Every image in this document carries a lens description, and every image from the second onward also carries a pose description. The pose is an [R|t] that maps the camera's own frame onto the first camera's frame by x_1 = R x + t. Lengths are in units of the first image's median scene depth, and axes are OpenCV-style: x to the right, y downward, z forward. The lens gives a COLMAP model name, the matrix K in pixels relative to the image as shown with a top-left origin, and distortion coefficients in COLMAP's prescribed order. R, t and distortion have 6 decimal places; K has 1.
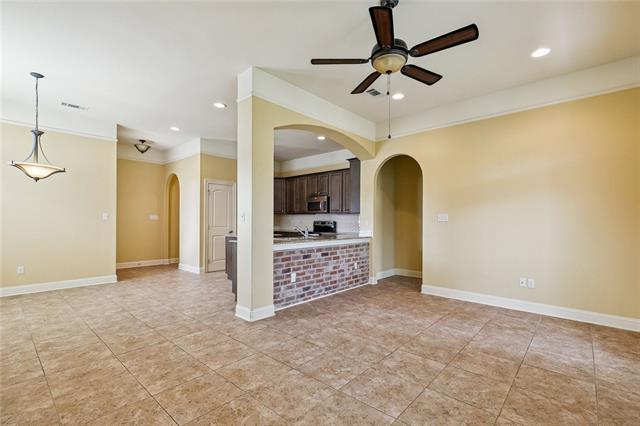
lens RADIAL K [[290.8, 0, 319.4], [0, 290.8, 217.6], [0, 0, 1]] dist [0.001077, 0.000414]
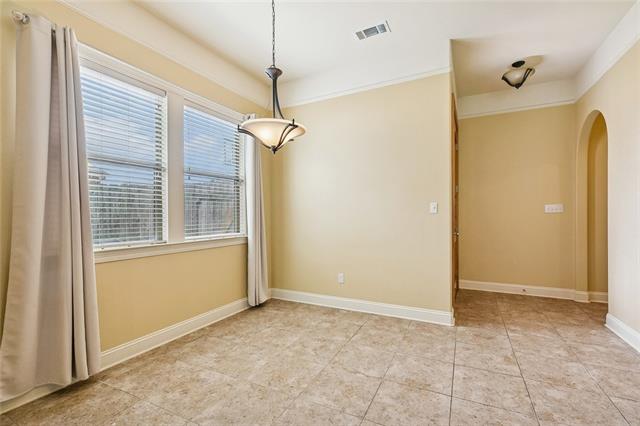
lens RADIAL K [[290.8, 0, 319.0], [0, 290.8, 216.6], [0, 0, 1]] dist [0.001077, 0.000414]
pose [[0.264617, 0.005518, -0.964338, -0.189518], [0.015683, 0.999827, 0.010024, 0.003237], [0.964226, -0.017776, 0.264485, 0.503472]]
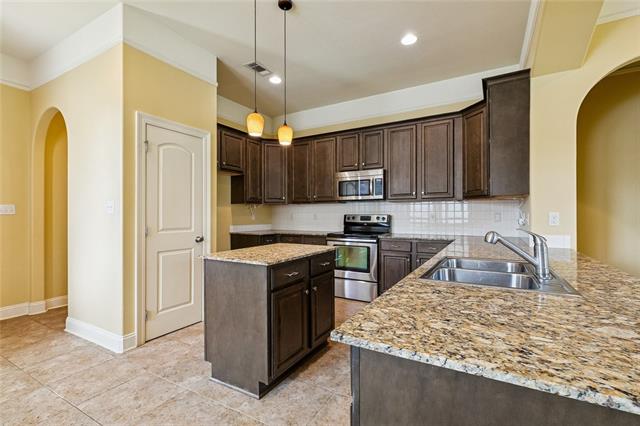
lens RADIAL K [[290.8, 0, 322.0], [0, 290.8, 211.2], [0, 0, 1]] dist [0.001077, 0.000414]
pose [[0.975022, -0.004650, 0.222060, -0.226907], [0.004312, 0.999989, 0.002007, 0.004415], [-0.222067, -0.001000, 0.975031, 0.534746]]
